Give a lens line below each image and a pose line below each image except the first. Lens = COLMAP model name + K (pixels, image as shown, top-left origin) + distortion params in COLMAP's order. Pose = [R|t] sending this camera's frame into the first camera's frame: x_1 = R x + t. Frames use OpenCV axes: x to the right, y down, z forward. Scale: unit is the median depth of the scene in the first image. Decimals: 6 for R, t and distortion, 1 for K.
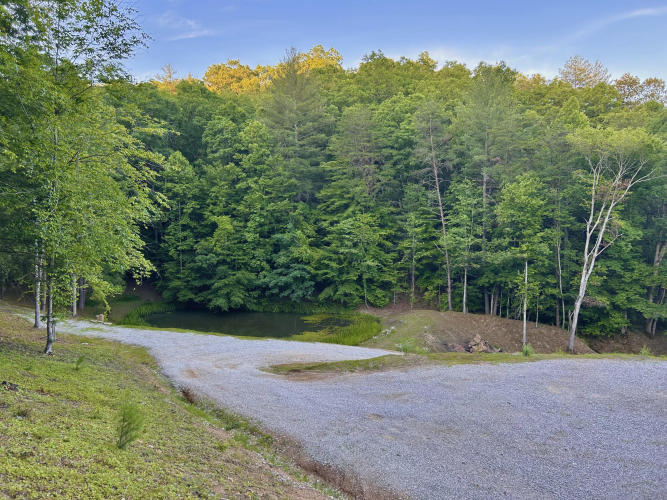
lens RADIAL K [[491.2, 0, 333.5], [0, 491.2, 250.0], [0, 0, 1]] dist [0.070819, 0.000543]
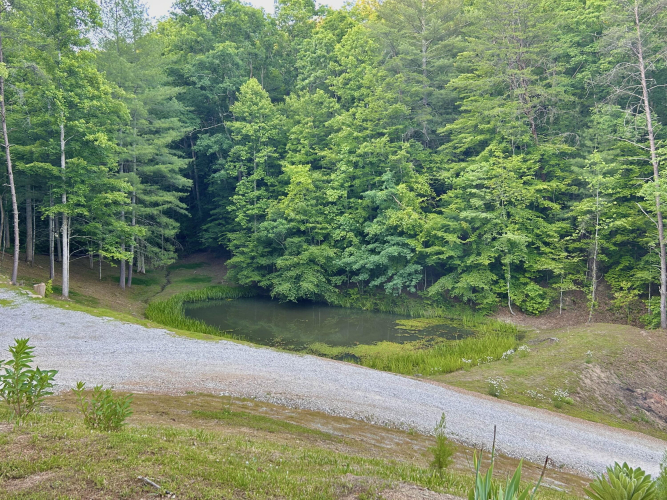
lens RADIAL K [[588.6, 0, 333.5], [0, 588.6, 250.0], [0, 0, 1]] dist [0.018547, -0.010343]
pose [[0.928192, 0.034559, -0.370494, 0.131414], [-0.032845, 0.999401, 0.010935, 0.039923], [0.370650, 0.002019, 0.928770, 0.257084]]
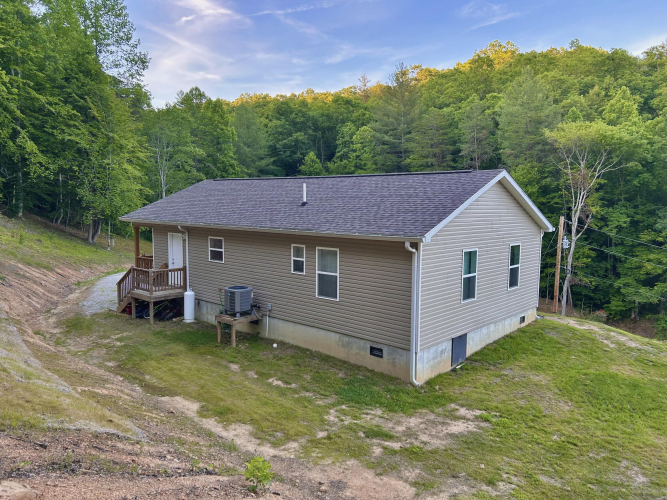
lens RADIAL K [[498.9, 0, 333.5], [0, 498.9, 250.0], [0, 0, 1]] dist [0.008743, 0.000196]
pose [[0.855892, 0.059147, -0.513762, 0.489423], [-0.049248, 0.998245, 0.032881, 0.021452], [0.514805, -0.002841, 0.857303, -0.158768]]
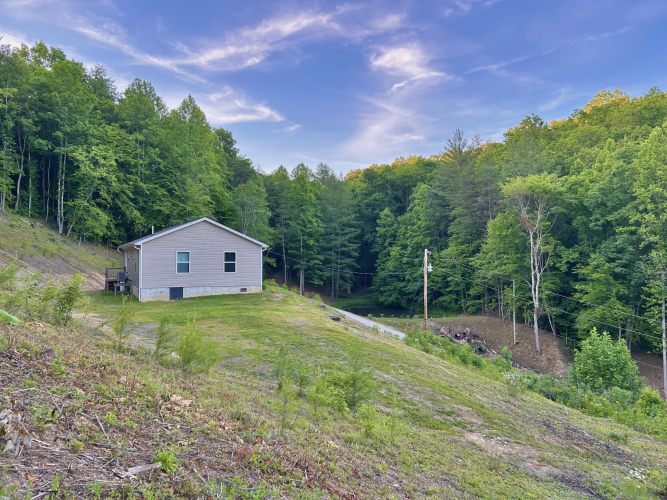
lens RADIAL K [[491.2, 0, 333.5], [0, 491.2, 250.0], [0, 0, 1]] dist [0.070819, 0.000543]
pose [[0.607863, -0.007549, -0.794006, 0.936436], [-0.061755, 0.996477, -0.056751, 0.043922], [0.791637, 0.083531, 0.605255, -0.127701]]
